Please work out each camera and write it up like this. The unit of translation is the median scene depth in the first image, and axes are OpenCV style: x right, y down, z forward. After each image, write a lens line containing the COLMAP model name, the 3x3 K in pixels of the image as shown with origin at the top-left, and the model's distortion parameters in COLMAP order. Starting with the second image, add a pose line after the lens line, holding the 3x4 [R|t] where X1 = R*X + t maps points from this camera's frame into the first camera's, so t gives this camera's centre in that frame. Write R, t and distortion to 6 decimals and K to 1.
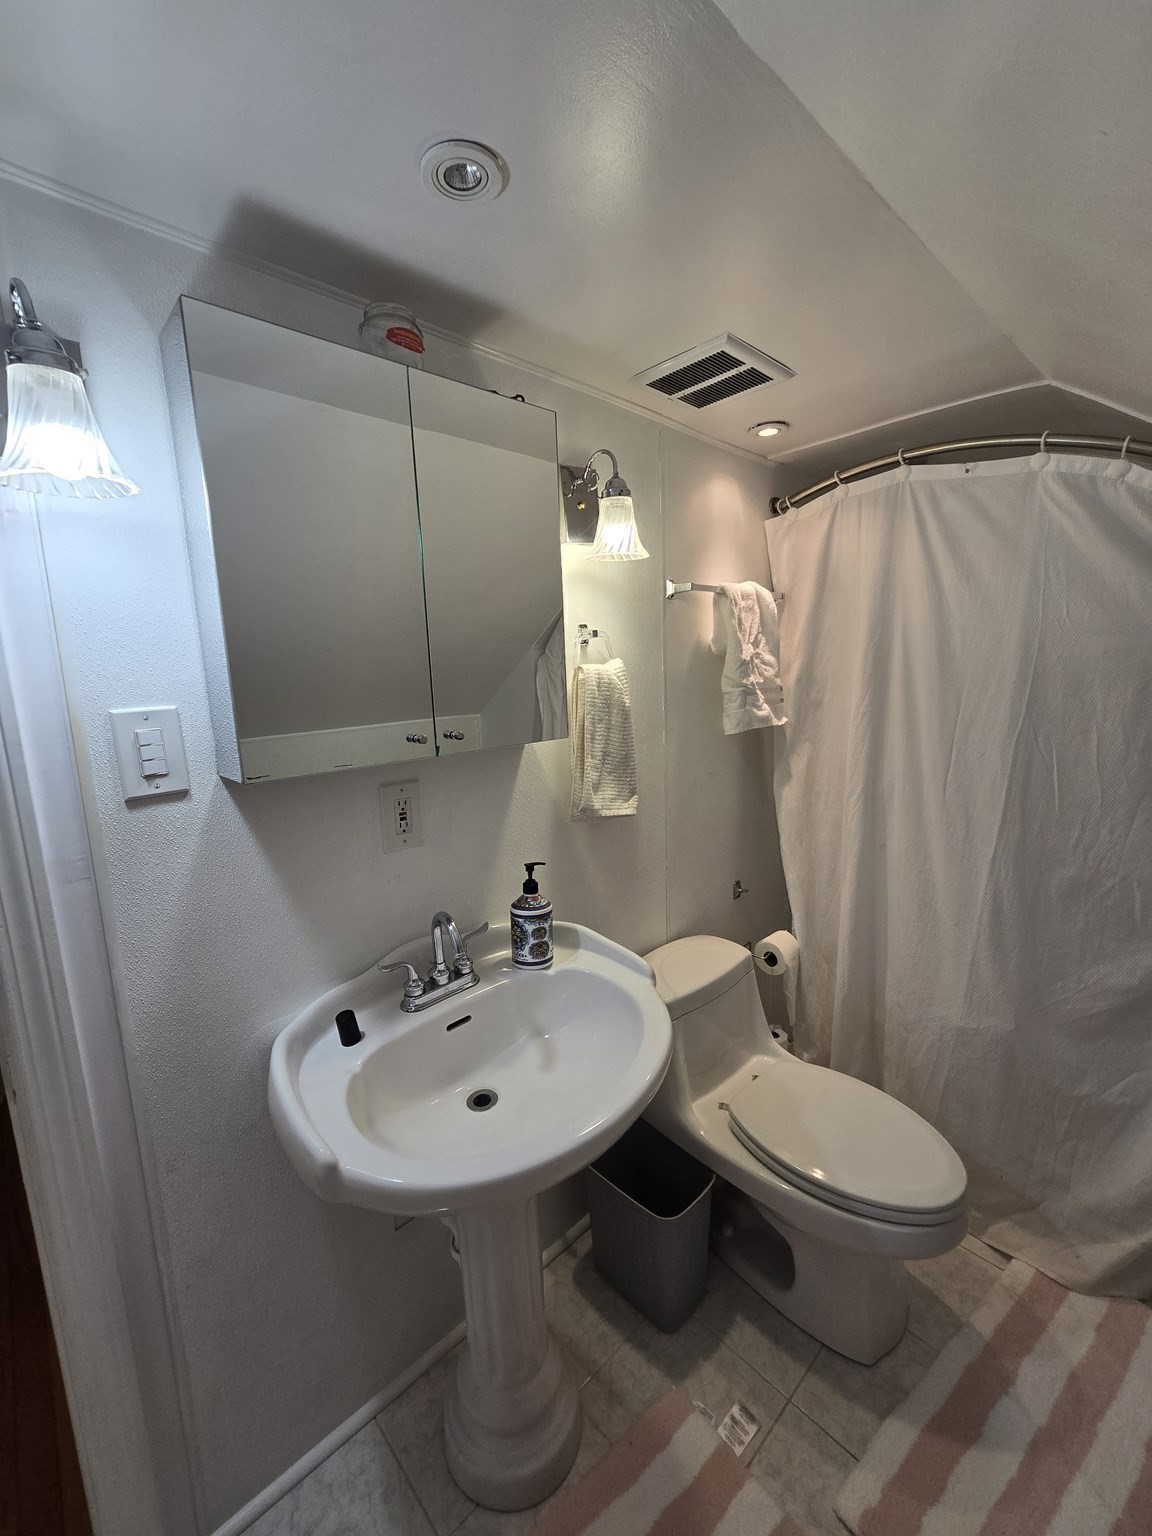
lens RADIAL K [[632.0, 0, 559.8], [0, 632.0, 769.8], [0, 0, 1]] dist [-0.001279, 0.000723]
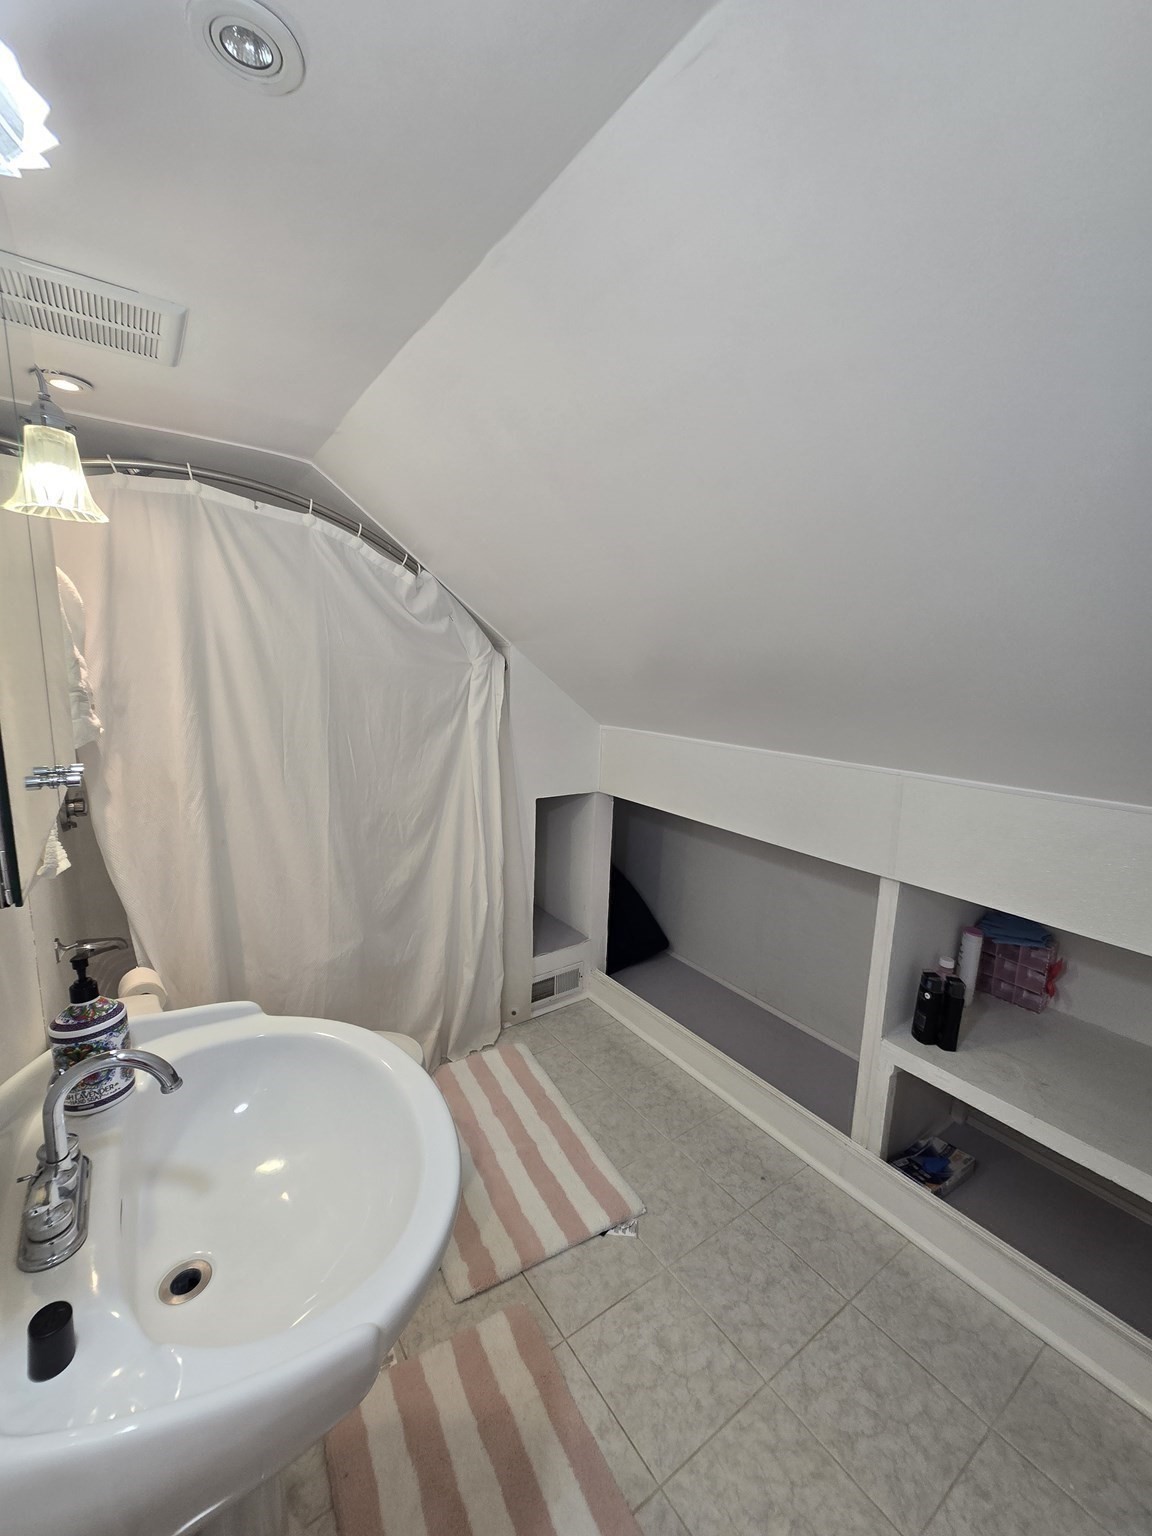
lens RADIAL K [[632.0, 0, 574.8], [0, 632.0, 770.6], [0, 0, 1]] dist [-0.001279, 0.000723]
pose [[0.131879, -0.126835, 0.983118, -0.555780], [0.132071, 0.985186, 0.109385, -0.044496], [-0.982428, 0.115416, 0.146676, 0.333750]]
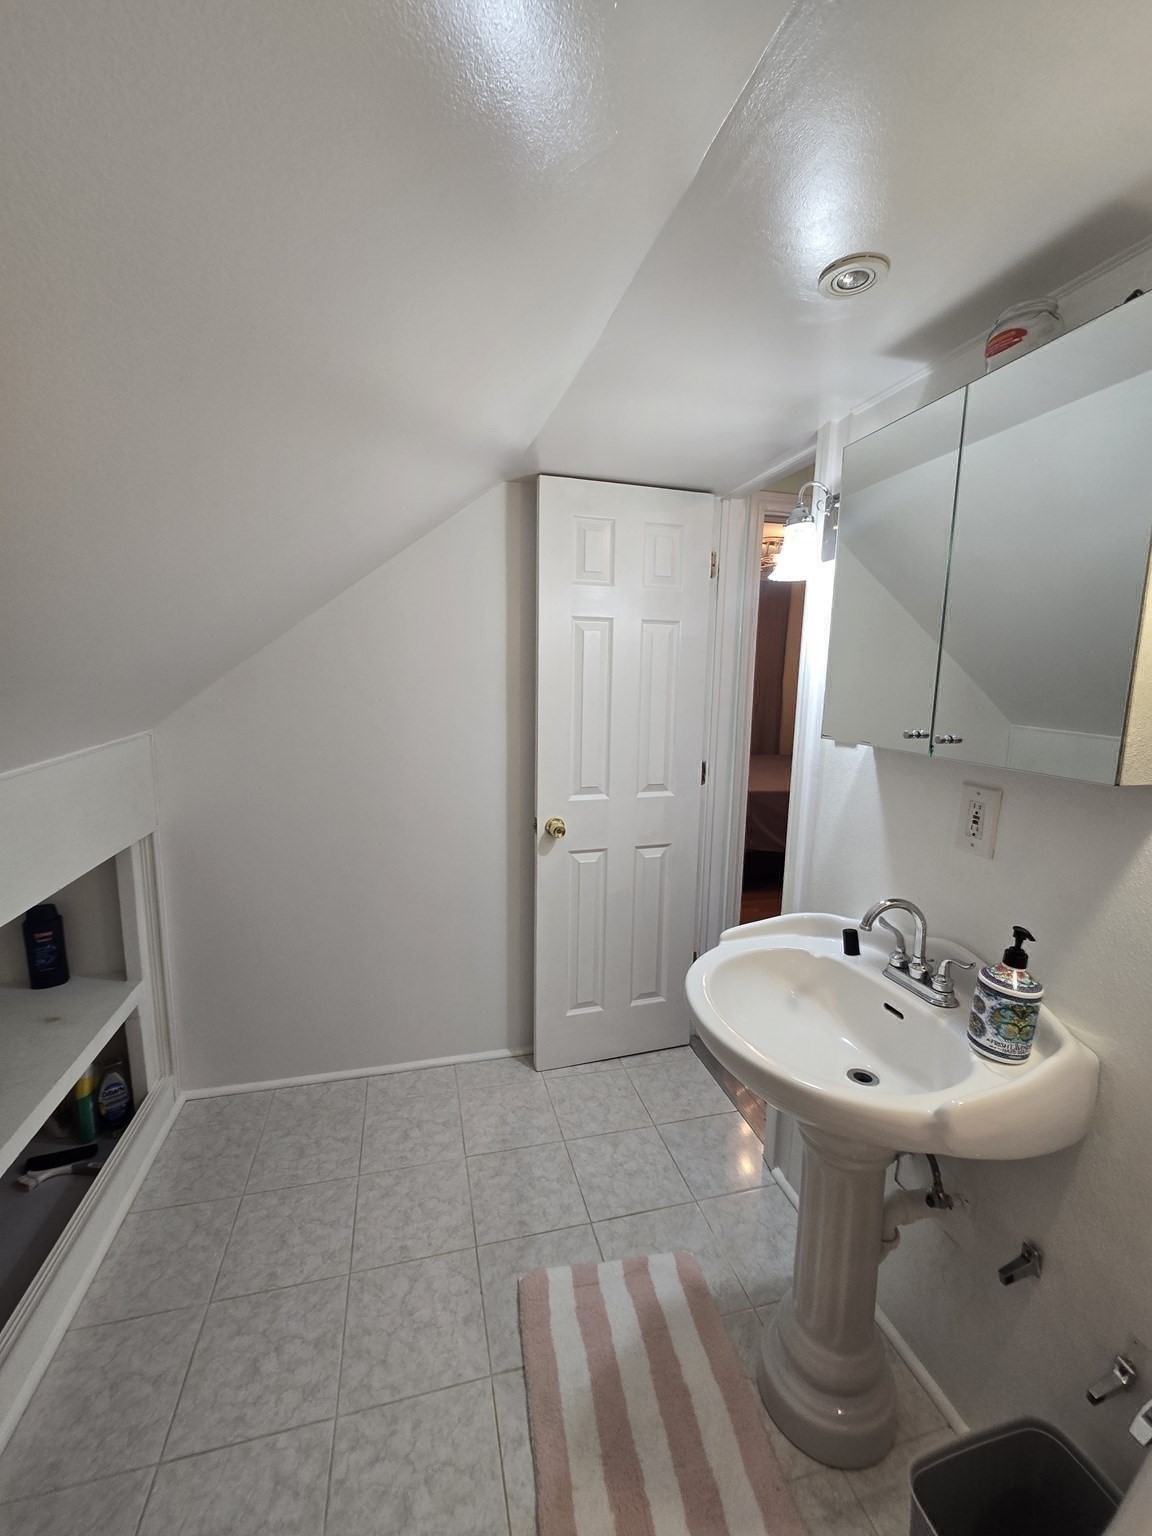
lens RADIAL K [[632.0, 0, 582.3], [0, 632.0, 775.0], [0, 0, 1]] dist [-0.001279, 0.000723]
pose [[-0.462672, 0.166308, -0.870790, 0.762091], [-0.153161, 0.952482, 0.263288, -0.136431], [0.873199, 0.255187, -0.415215, 0.734409]]
